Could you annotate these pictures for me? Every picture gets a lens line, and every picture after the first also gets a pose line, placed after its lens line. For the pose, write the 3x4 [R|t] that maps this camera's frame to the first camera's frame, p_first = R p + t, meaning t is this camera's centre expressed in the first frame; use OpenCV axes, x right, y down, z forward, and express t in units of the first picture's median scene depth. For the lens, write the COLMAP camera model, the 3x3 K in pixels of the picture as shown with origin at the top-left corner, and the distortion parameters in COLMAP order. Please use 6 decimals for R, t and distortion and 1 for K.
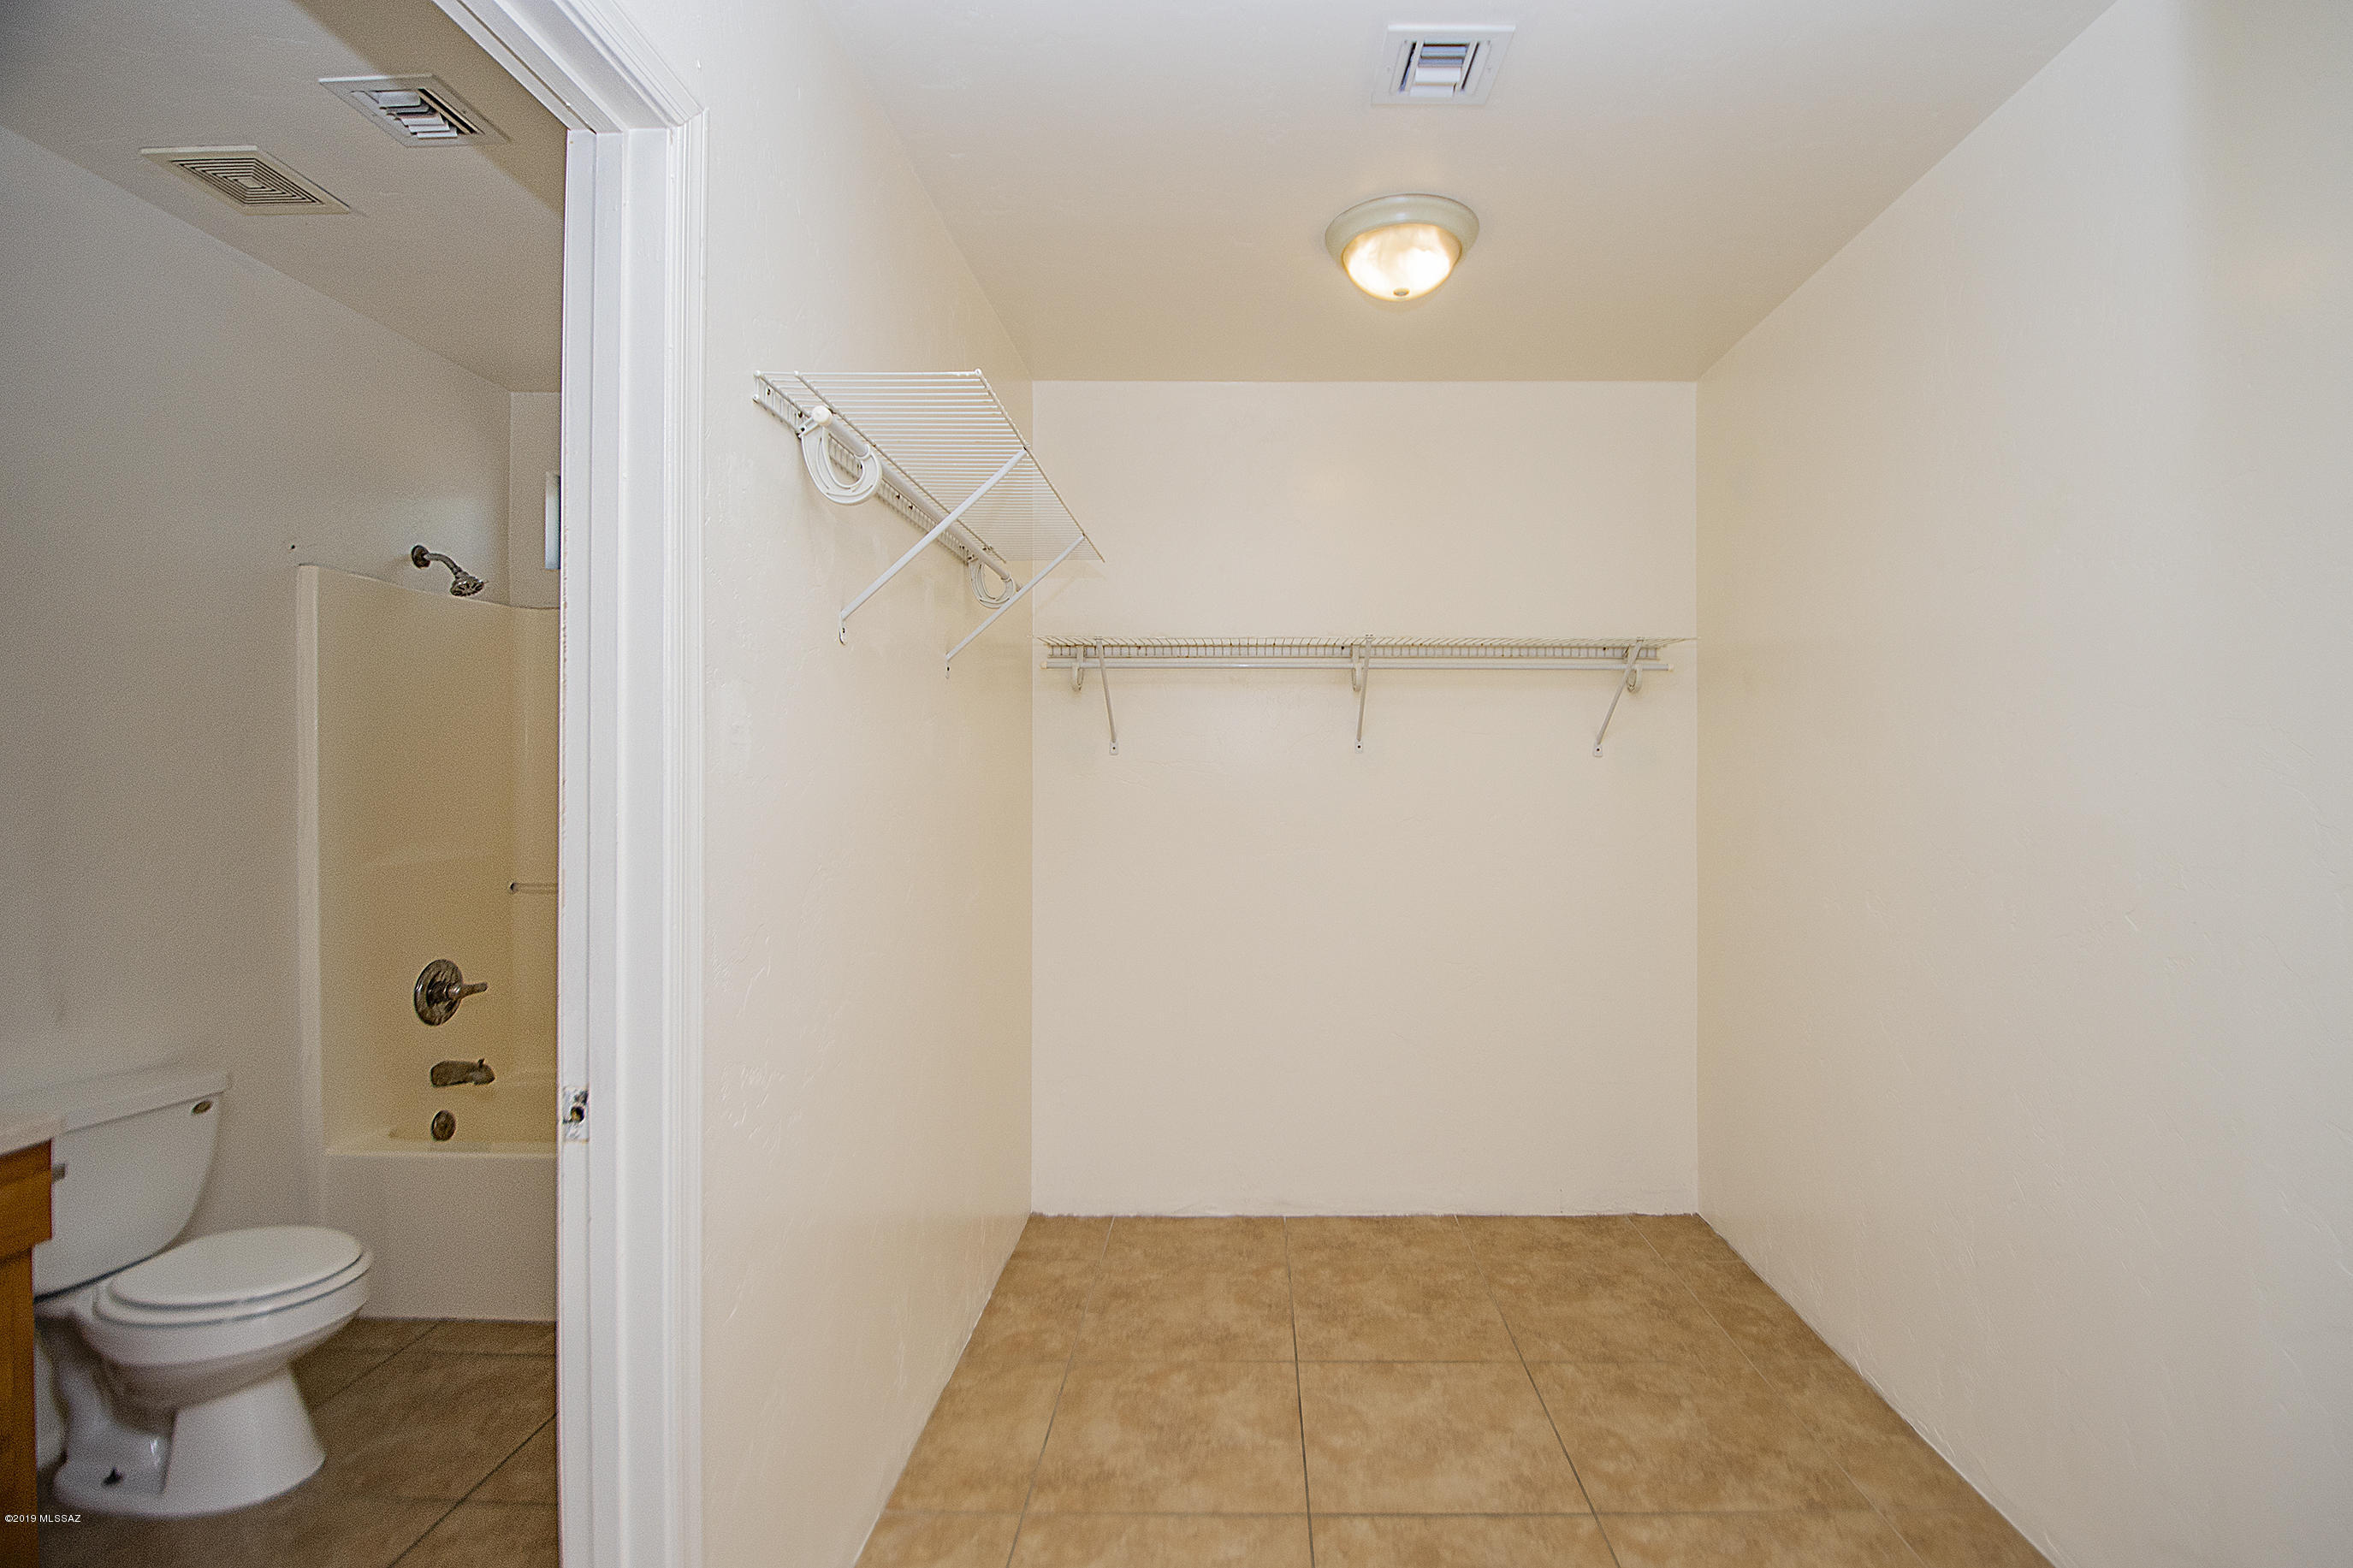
lens RADIAL K [[1087.9, 0, 1191.5], [0, 1087.9, 804.1], [0, 0, 1]] dist [-0.012455, -0.003132]
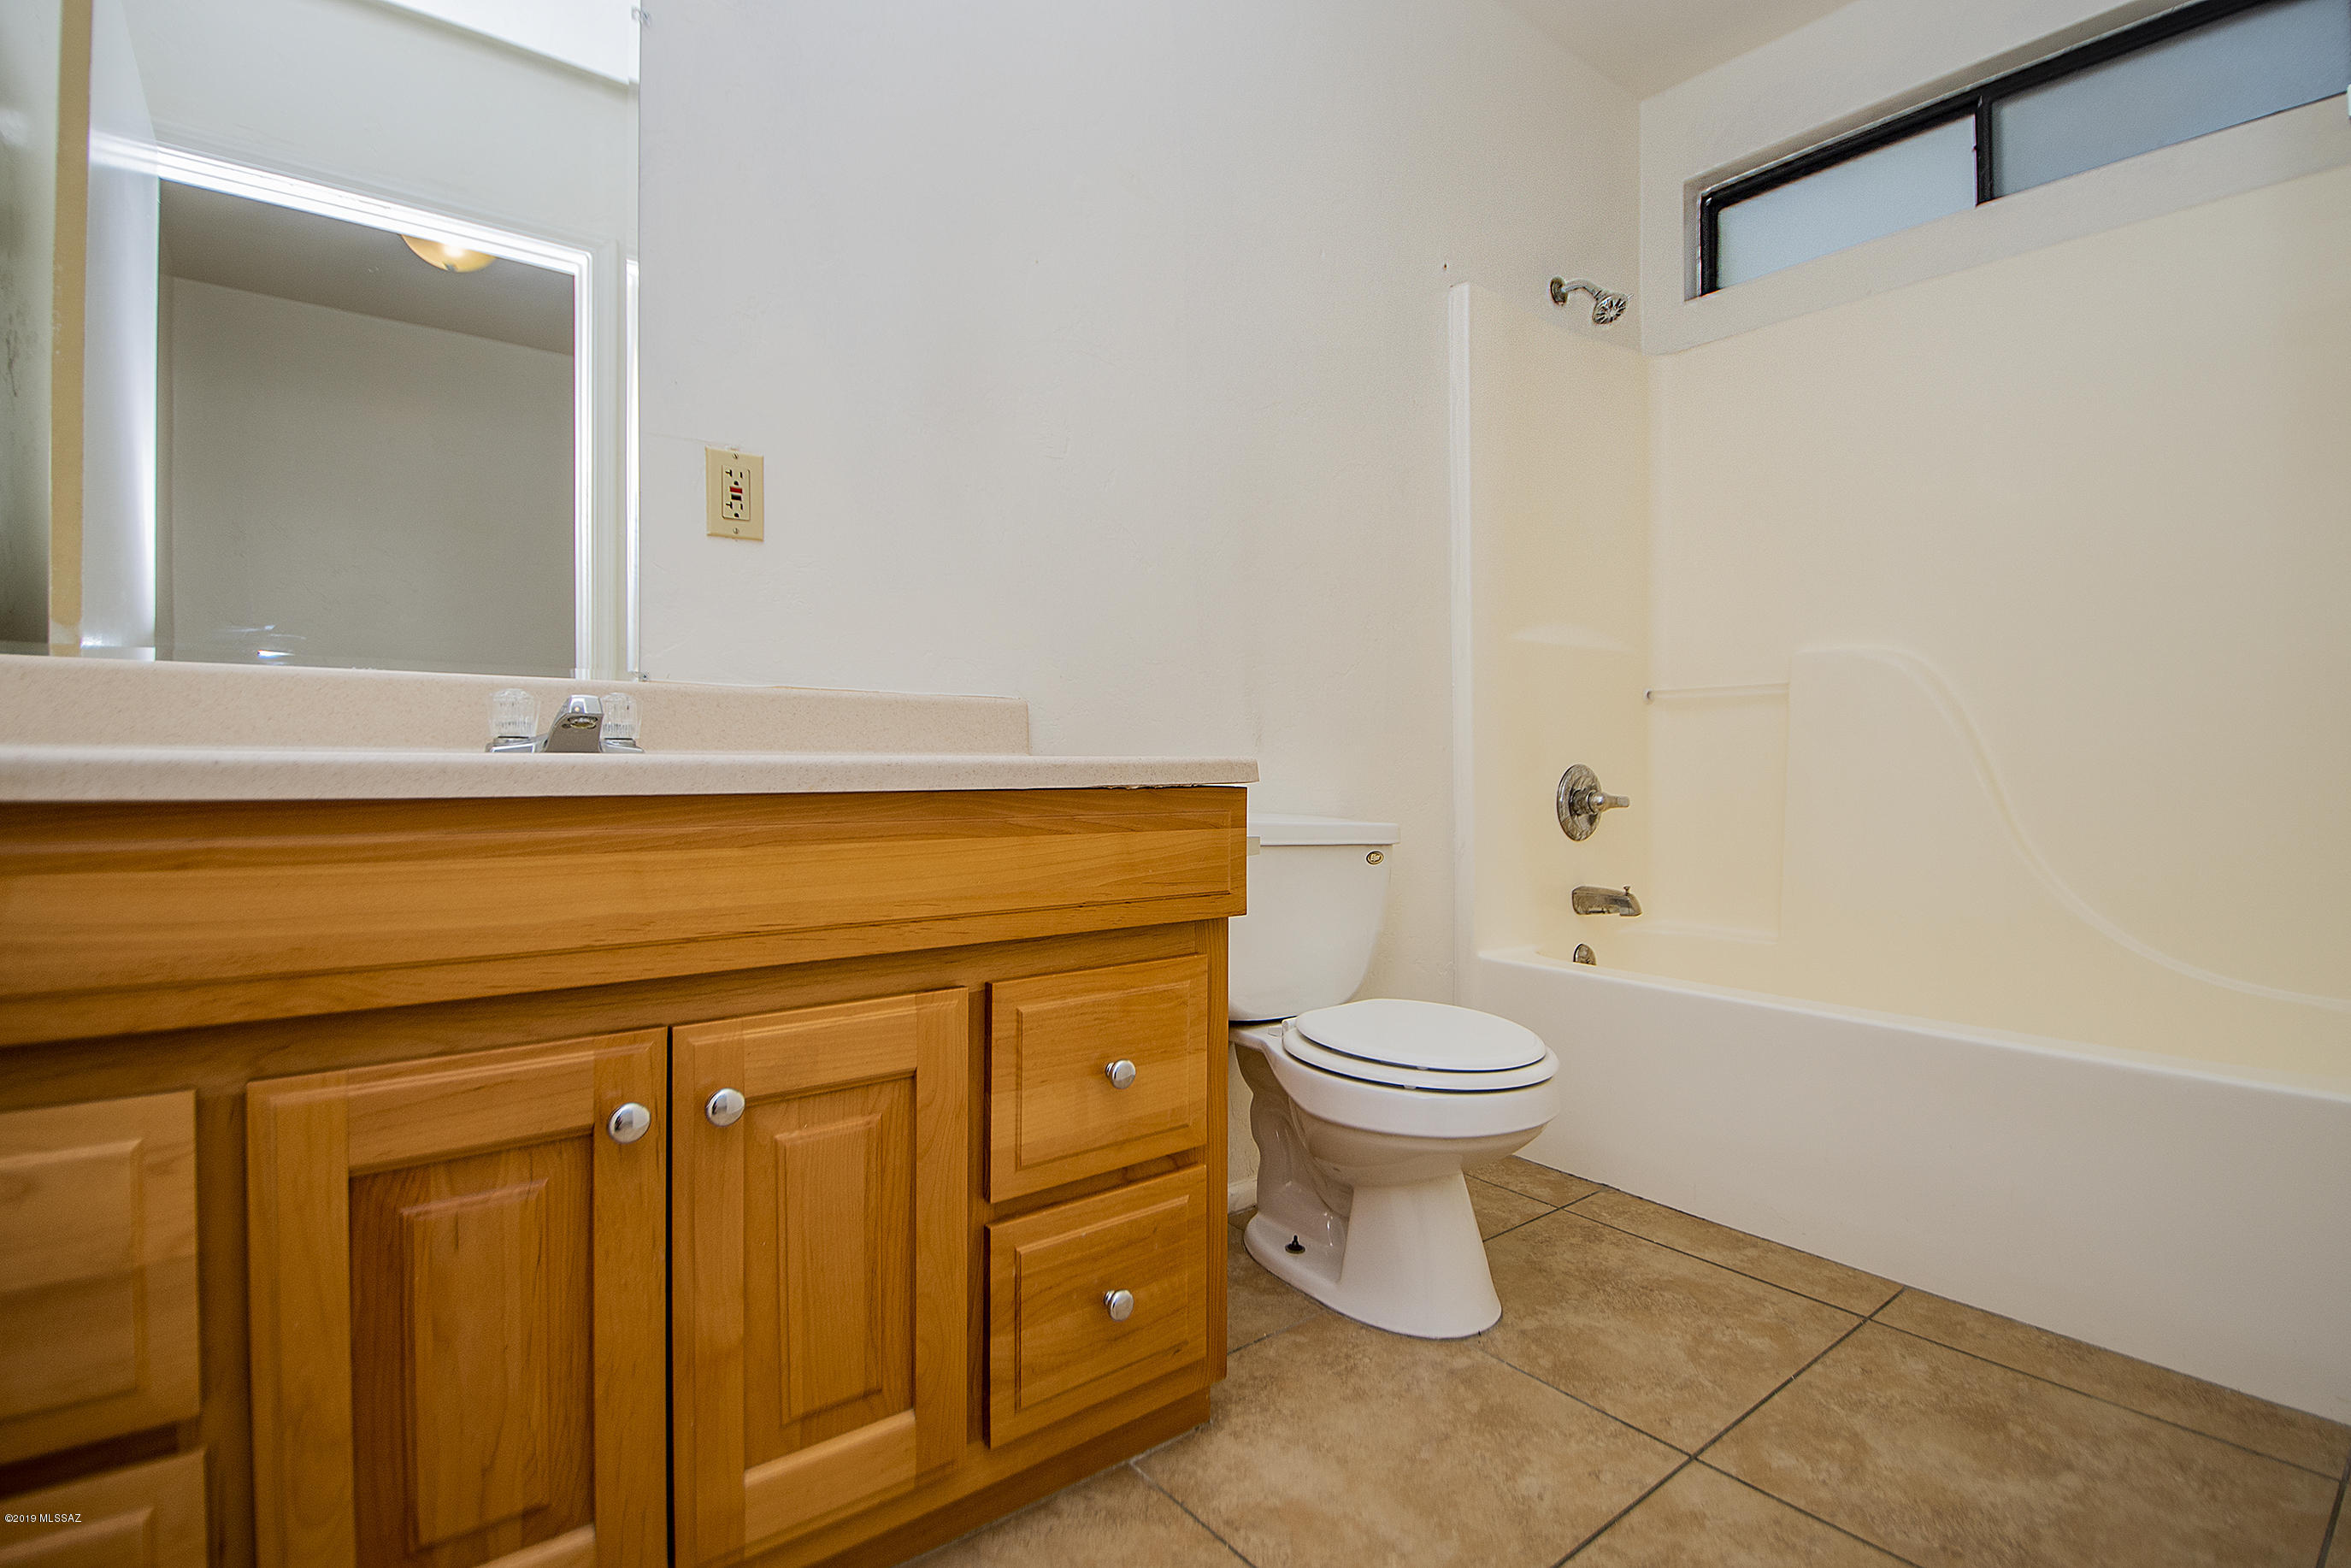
lens RADIAL K [[1087.1, 0, 1191.4], [0, 1087.1, 778.8], [0, 0, 1]] dist [-0.012455, -0.003132]
pose [[0.637133, 0.000709, -0.770754, -0.325986], [0.000901, 0.999998, 0.001665, 0.211715], [0.770754, -0.001755, 0.637131, 0.312866]]
